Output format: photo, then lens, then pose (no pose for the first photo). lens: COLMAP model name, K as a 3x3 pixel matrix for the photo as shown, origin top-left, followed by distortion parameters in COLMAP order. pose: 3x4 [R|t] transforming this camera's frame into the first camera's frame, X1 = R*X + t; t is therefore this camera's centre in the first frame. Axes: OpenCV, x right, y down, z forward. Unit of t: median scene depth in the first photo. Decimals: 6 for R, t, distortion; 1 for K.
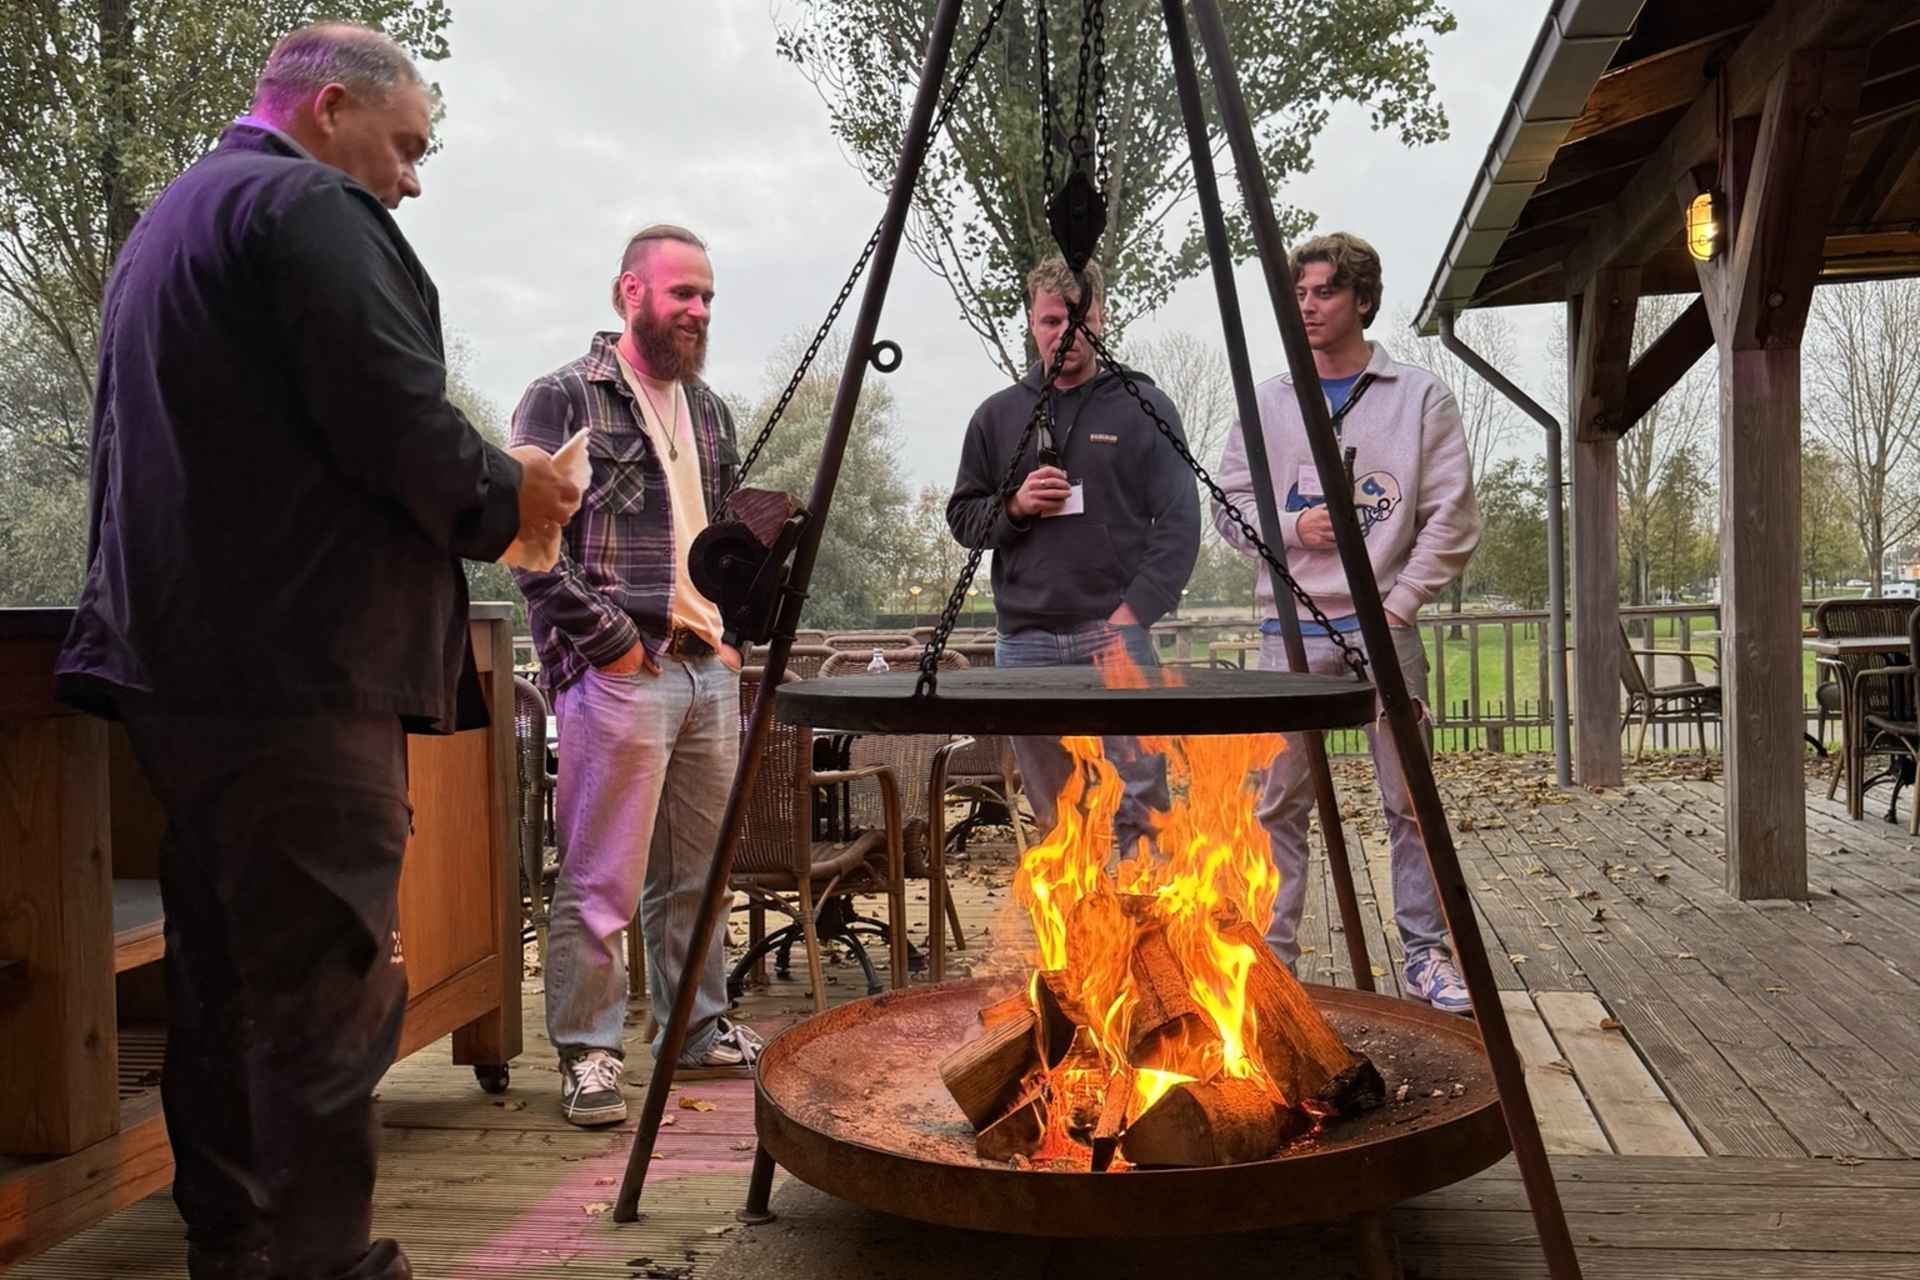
lens RADIAL K [[1350.5, 0, 955.6], [0, 1350.5, 627.0], [0, 0, 1]] dist [0.000372, -0.004874]
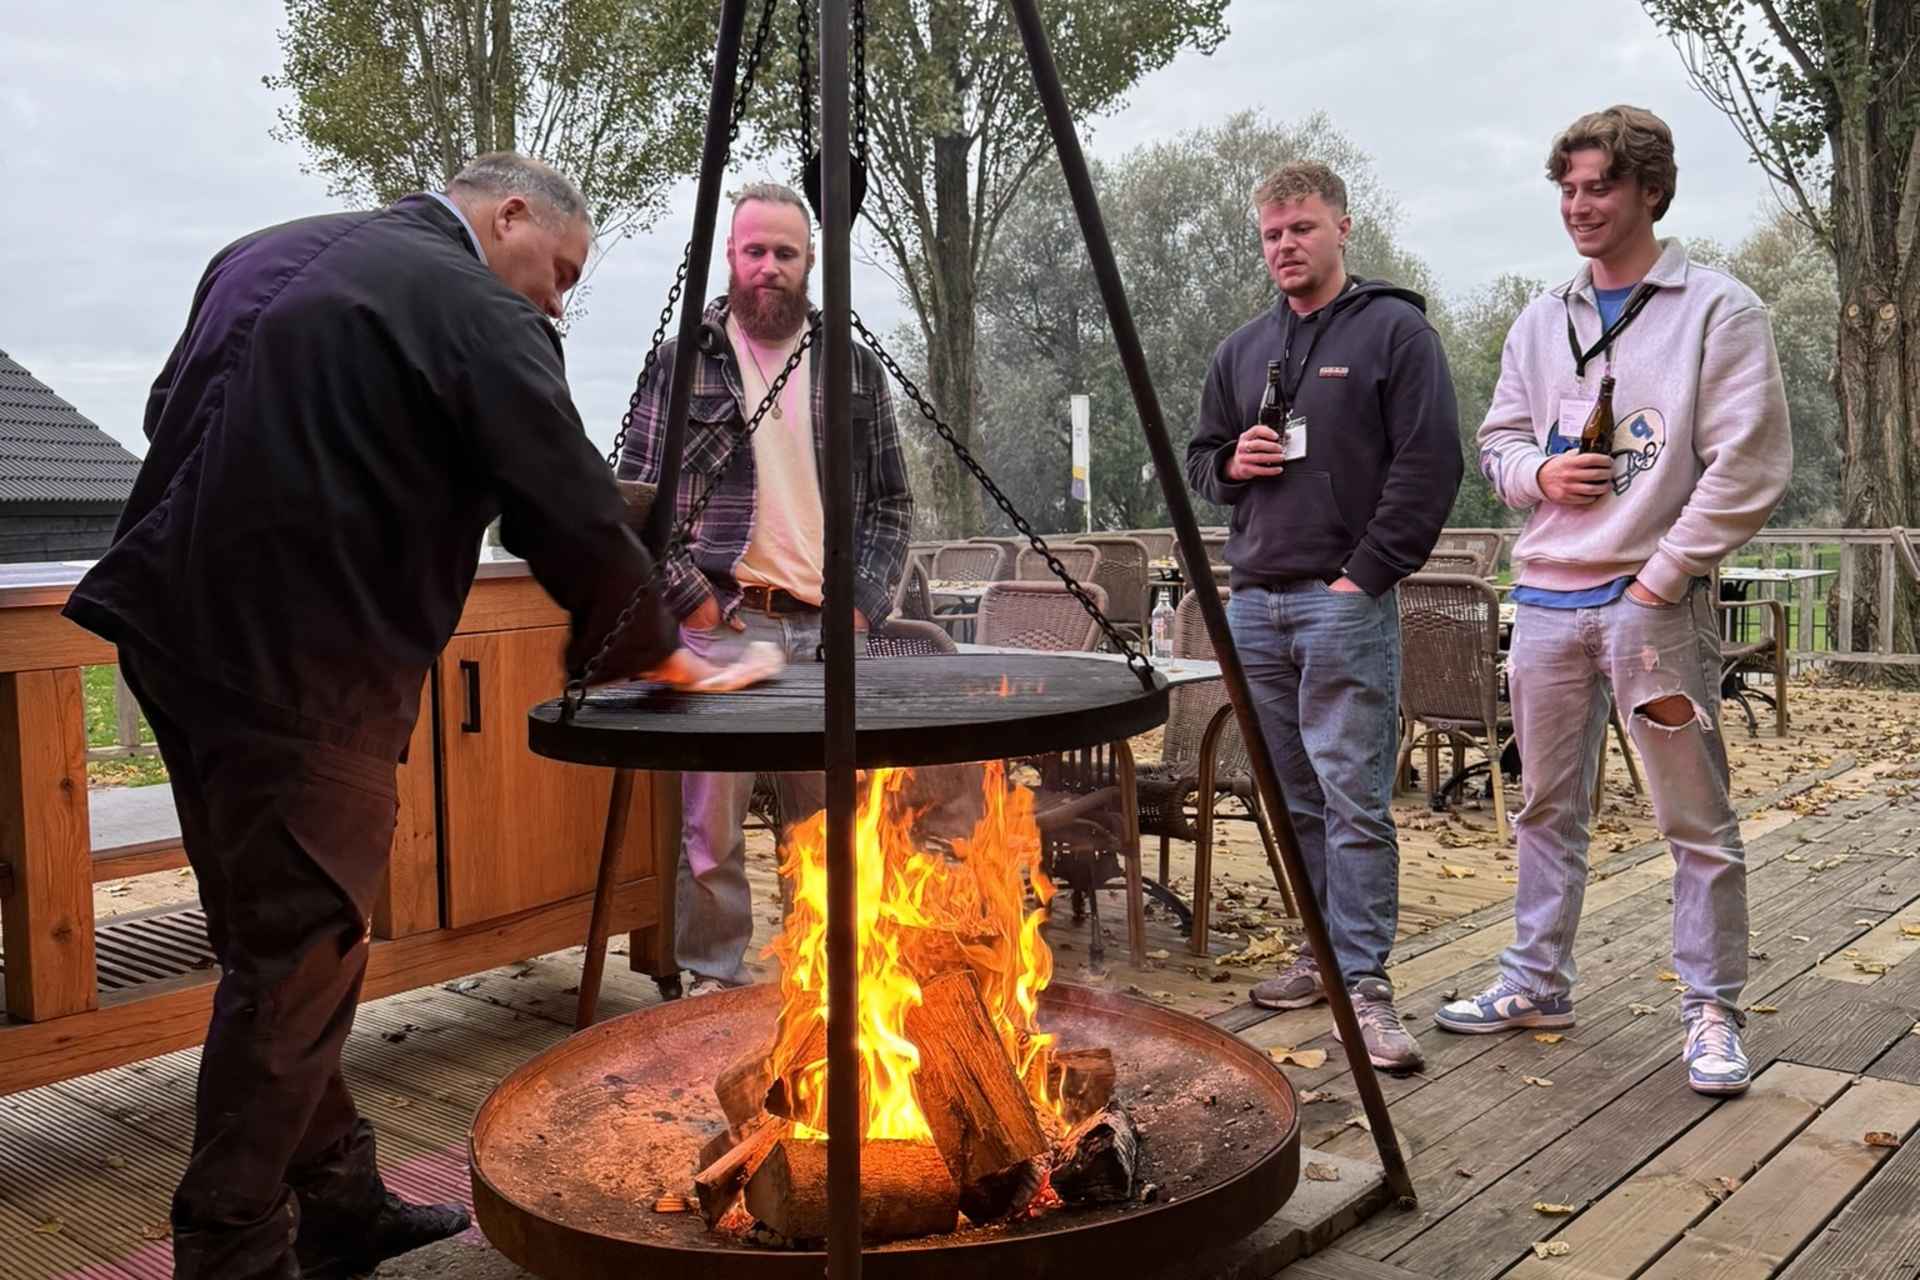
lens RADIAL K [[1365.5, 0, 956.4], [0, 1365.5, 601.8], [0, 0, 1]] dist [0.077425, -0.106490]
pose [[0.919018, 0.040321, -0.392147, 0.268728], [-0.022307, 0.998481, 0.050387, -0.033380], [0.393583, -0.037559, 0.918521, 0.084037]]
